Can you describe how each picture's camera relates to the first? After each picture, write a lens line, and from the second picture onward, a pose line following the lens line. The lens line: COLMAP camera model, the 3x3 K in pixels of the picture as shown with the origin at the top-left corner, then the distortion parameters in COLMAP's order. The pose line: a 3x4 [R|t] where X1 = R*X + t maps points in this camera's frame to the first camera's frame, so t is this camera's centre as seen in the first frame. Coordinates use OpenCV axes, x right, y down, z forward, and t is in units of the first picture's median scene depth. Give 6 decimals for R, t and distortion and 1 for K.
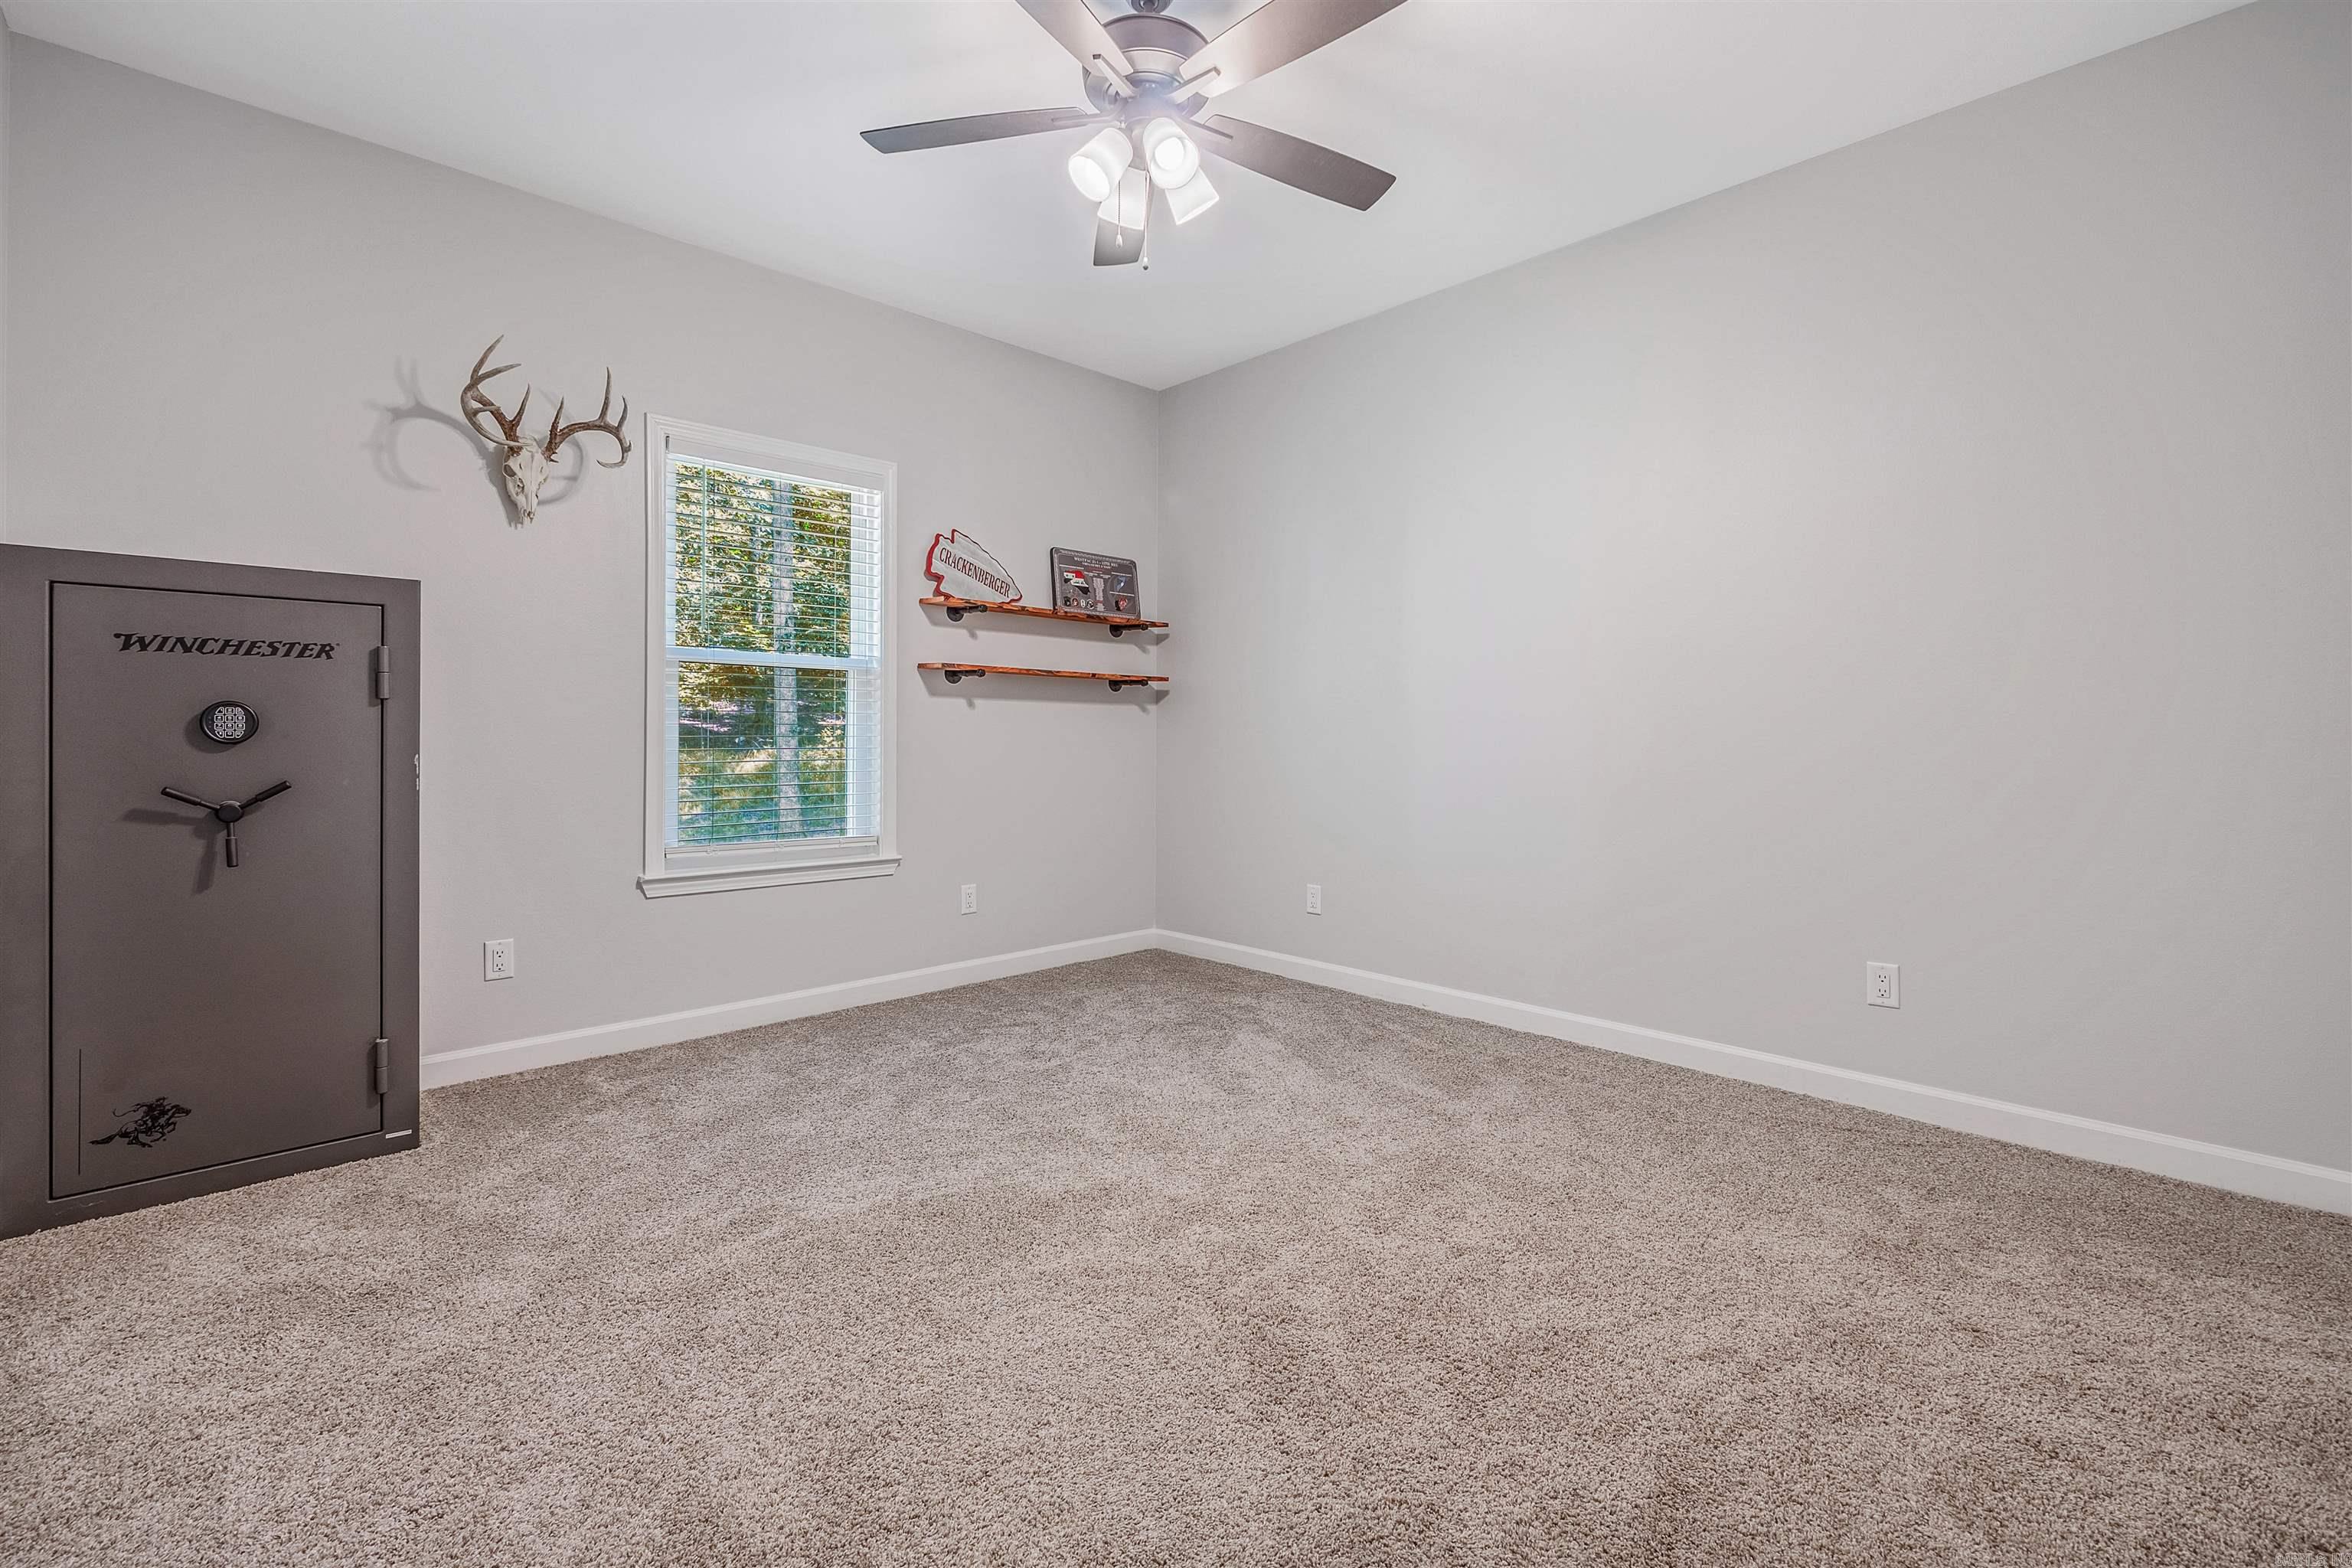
lens RADIAL K [[1013.5, 0, 1185.6], [0, 1013.5, 775.9], [0, 0, 1]] dist [-0.005840, -0.000158]
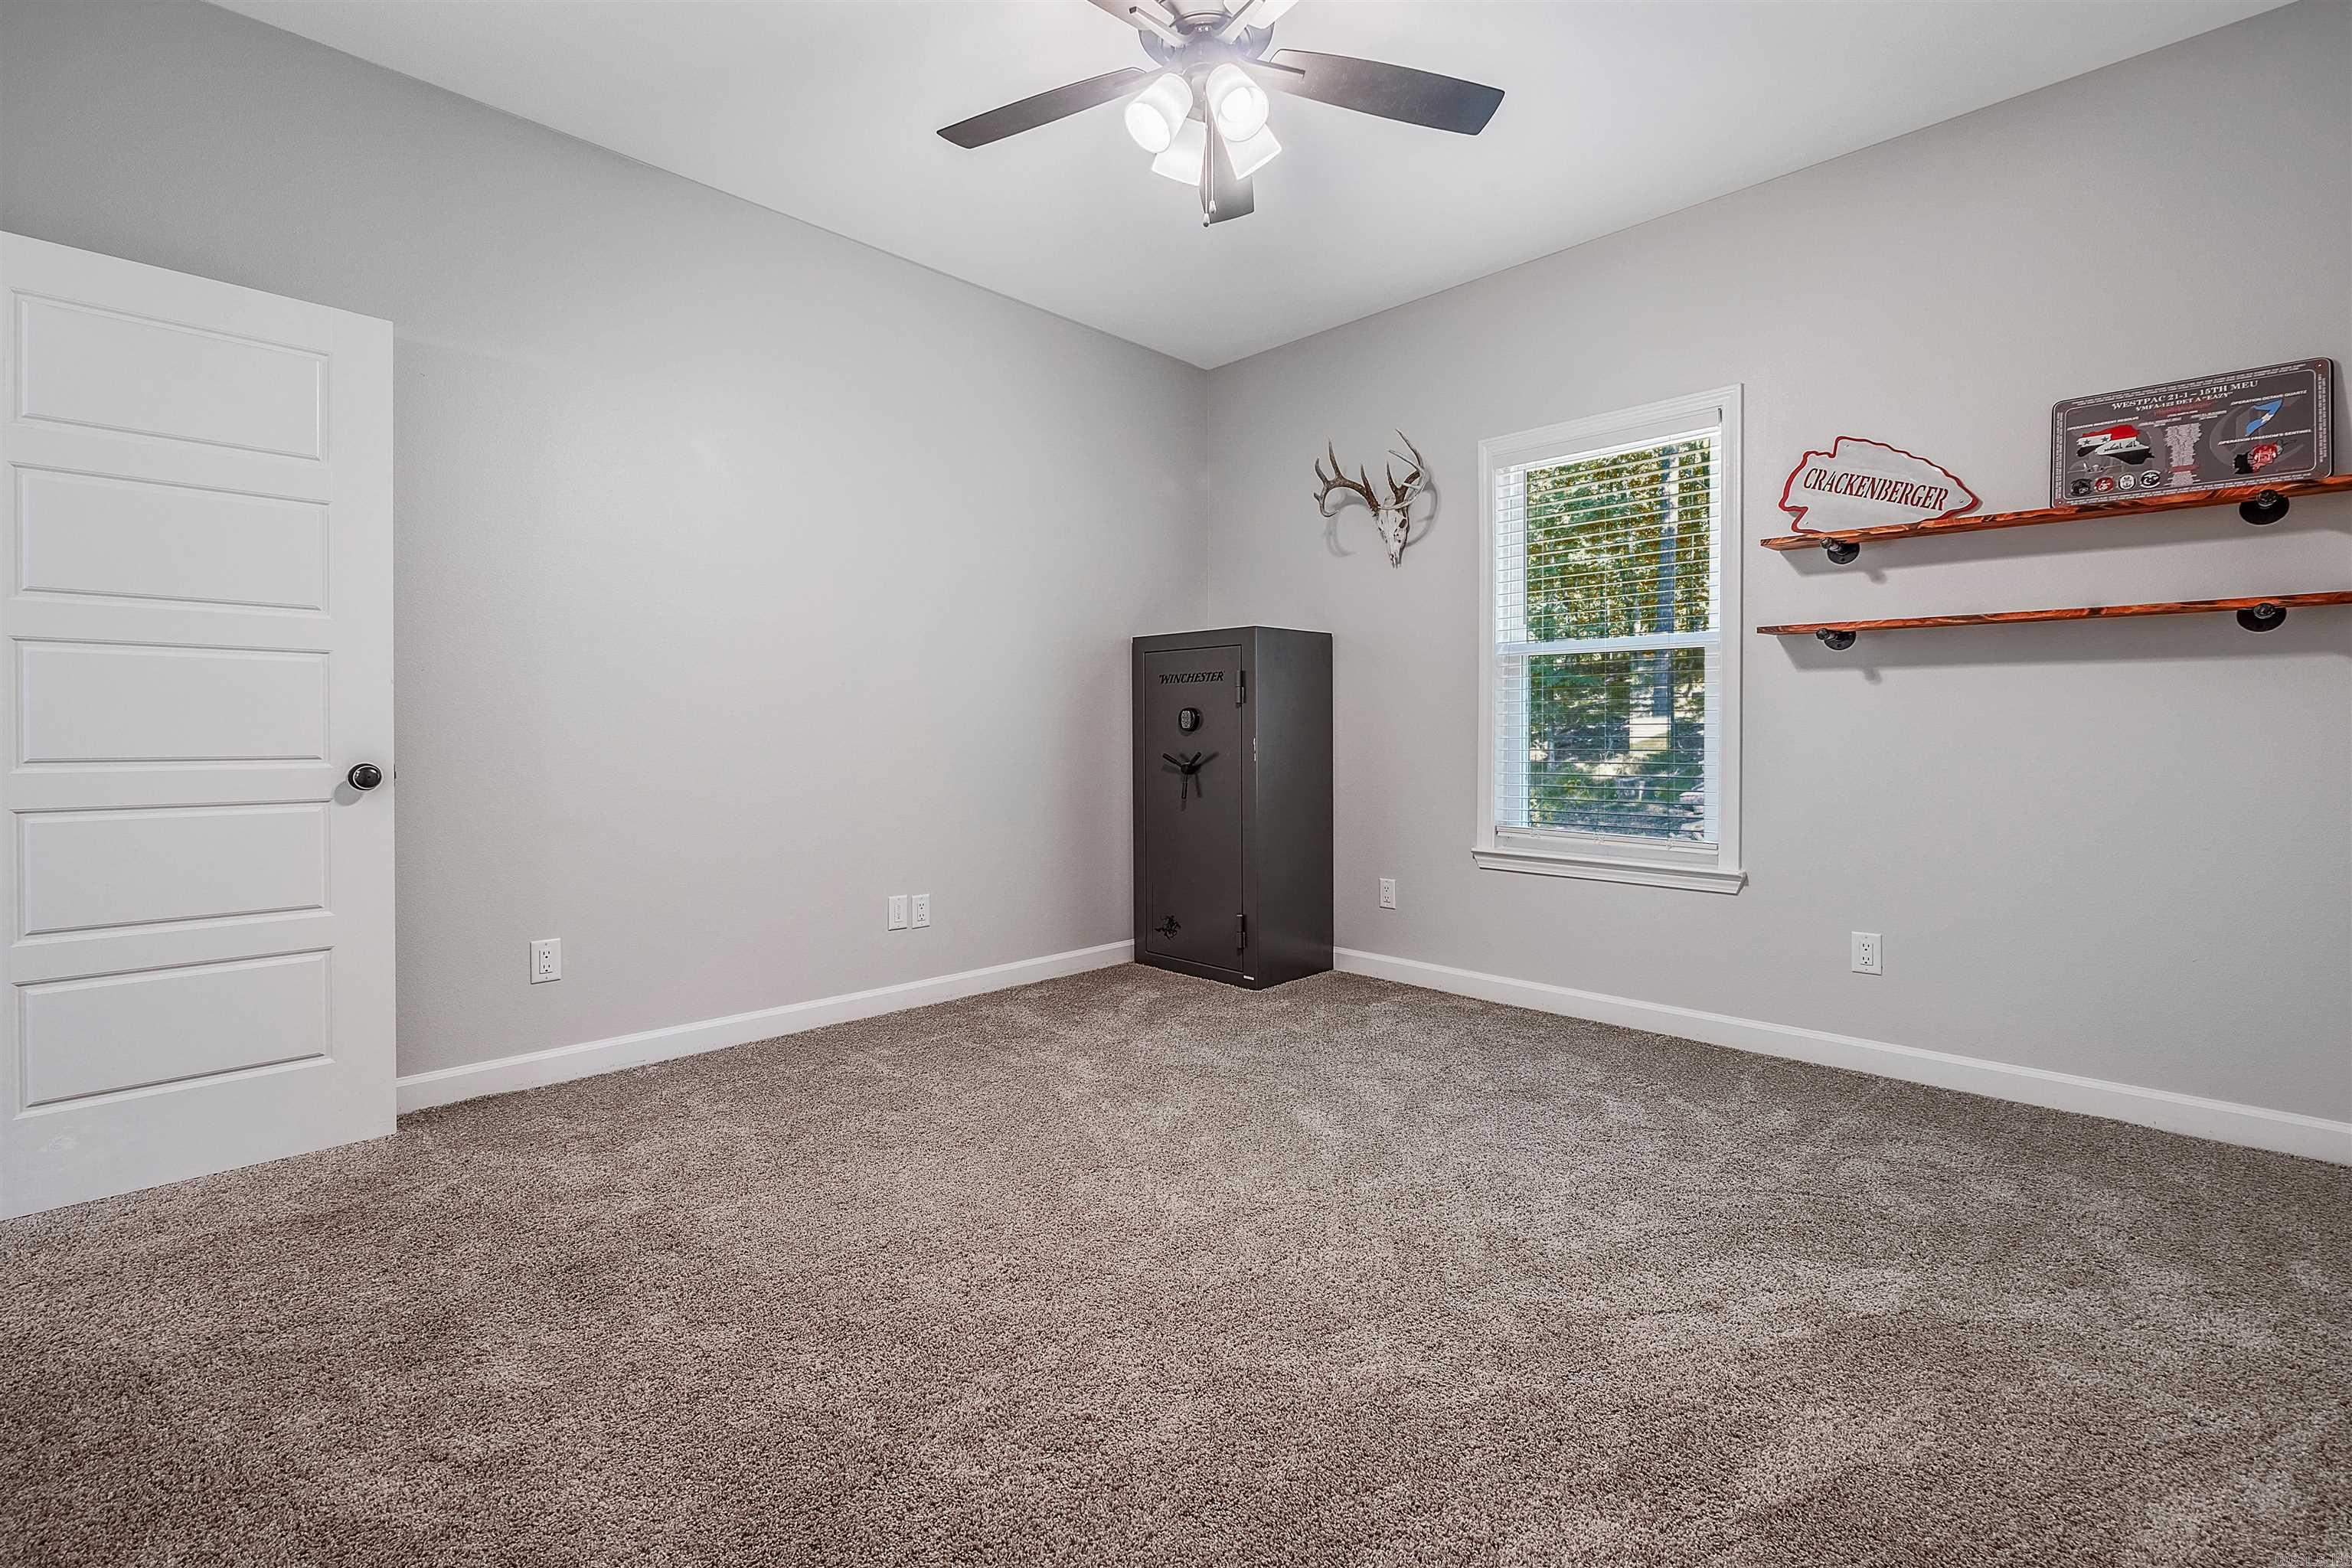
lens RADIAL K [[1013.5, 0, 1185.6], [0, 1013.5, 775.9], [0, 0, 1]] dist [-0.005840, -0.000158]
pose [[0.032244, 0.040540, -0.998658, 0.480340], [-0.036999, 0.998541, 0.039341, -0.012206], [0.998795, 0.035681, 0.033697, 0.508998]]
